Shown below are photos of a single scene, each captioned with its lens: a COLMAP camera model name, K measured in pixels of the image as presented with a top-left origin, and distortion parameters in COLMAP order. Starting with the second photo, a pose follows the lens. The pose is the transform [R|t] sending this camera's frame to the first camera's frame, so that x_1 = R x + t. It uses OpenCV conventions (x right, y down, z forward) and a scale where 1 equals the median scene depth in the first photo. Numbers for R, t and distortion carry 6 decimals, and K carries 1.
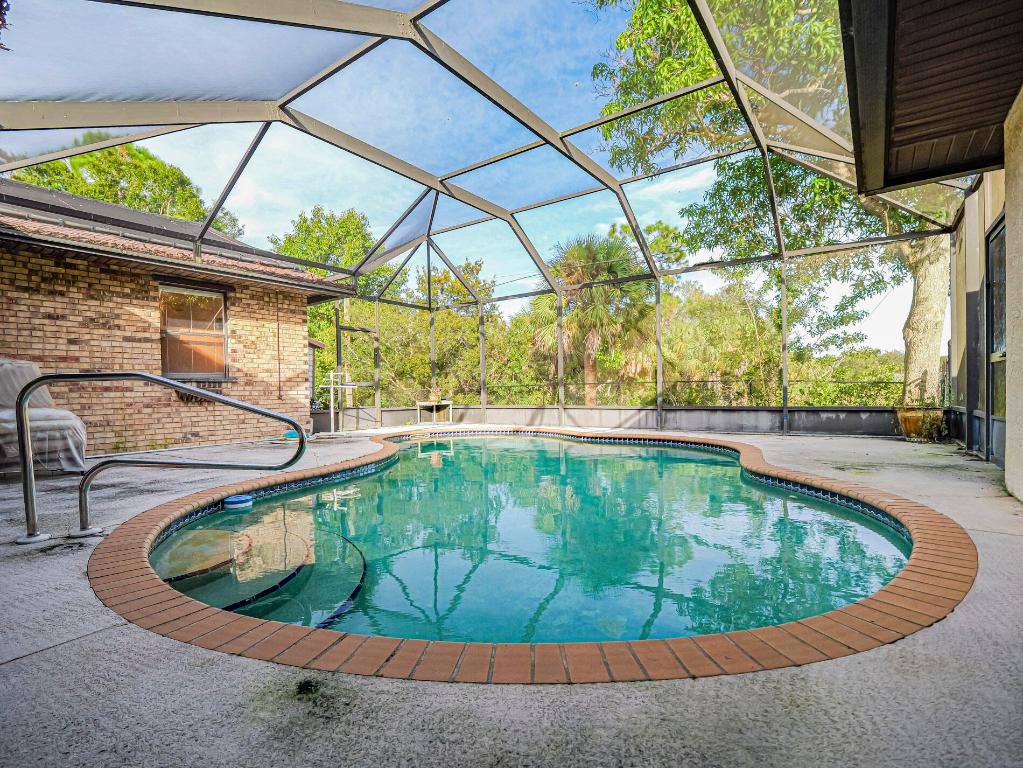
lens RADIAL K [[495.3, 0, 520.5], [0, 495.3, 402.8], [0, 0, 1]] dist [-0.013953, -0.001391]
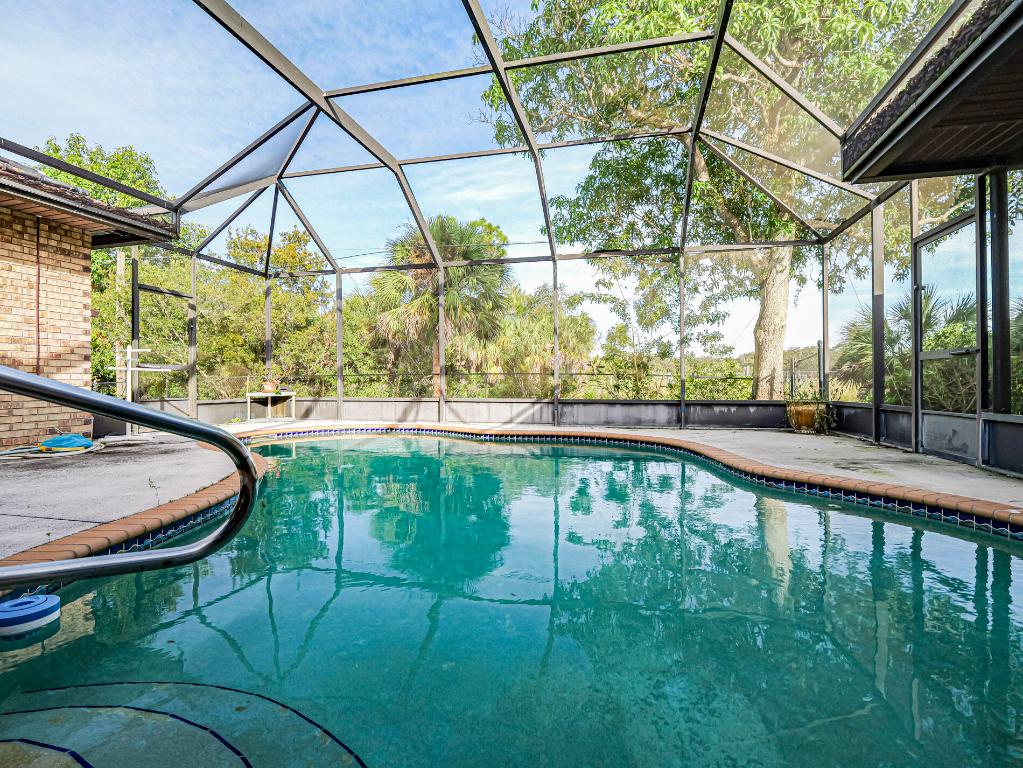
lens RADIAL K [[495.3, 0, 518.7], [0, 495.3, 381.0], [0, 0, 1]] dist [-0.013953, -0.001391]
pose [[0.931622, 0.016243, 0.363065, -0.117323], [-0.006005, 0.999552, -0.029311, 0.000349], [-0.363379, 0.025127, 0.931303, 0.160798]]
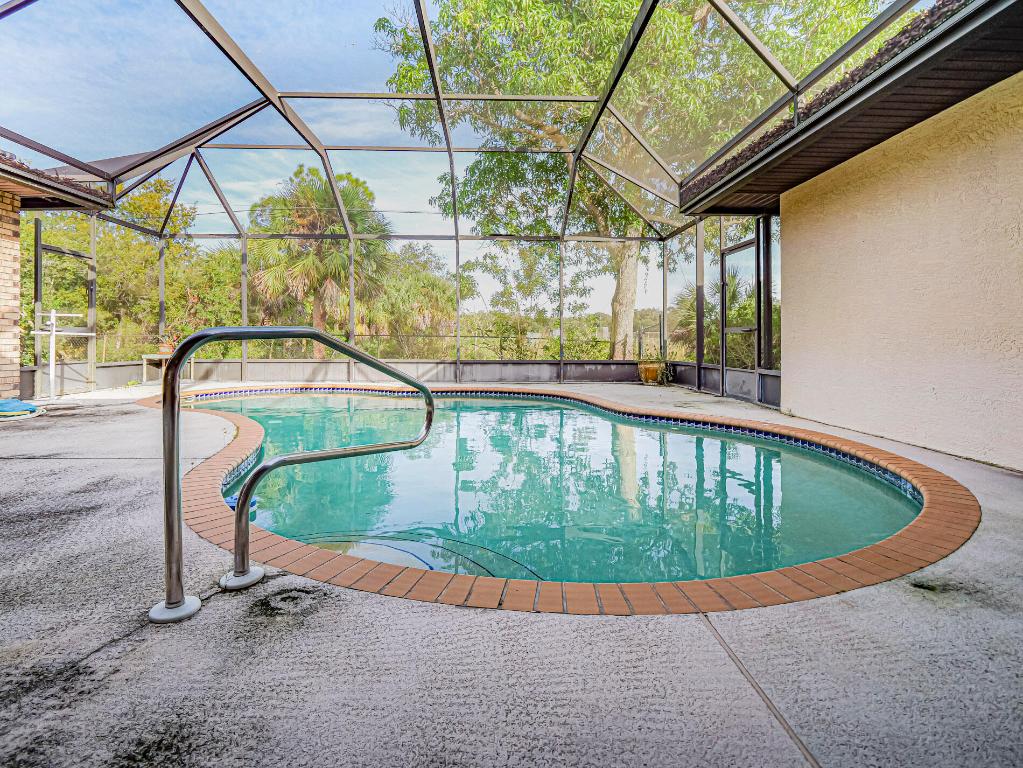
lens RADIAL K [[495.3, 0, 514.2], [0, 495.3, 336.5], [0, 0, 1]] dist [-0.013953, -0.001391]
pose [[0.799854, 0.024130, 0.599710, -0.257250], [-0.003444, 0.999360, -0.035618, -0.006226], [-0.600185, 0.026424, 0.799424, 0.070733]]
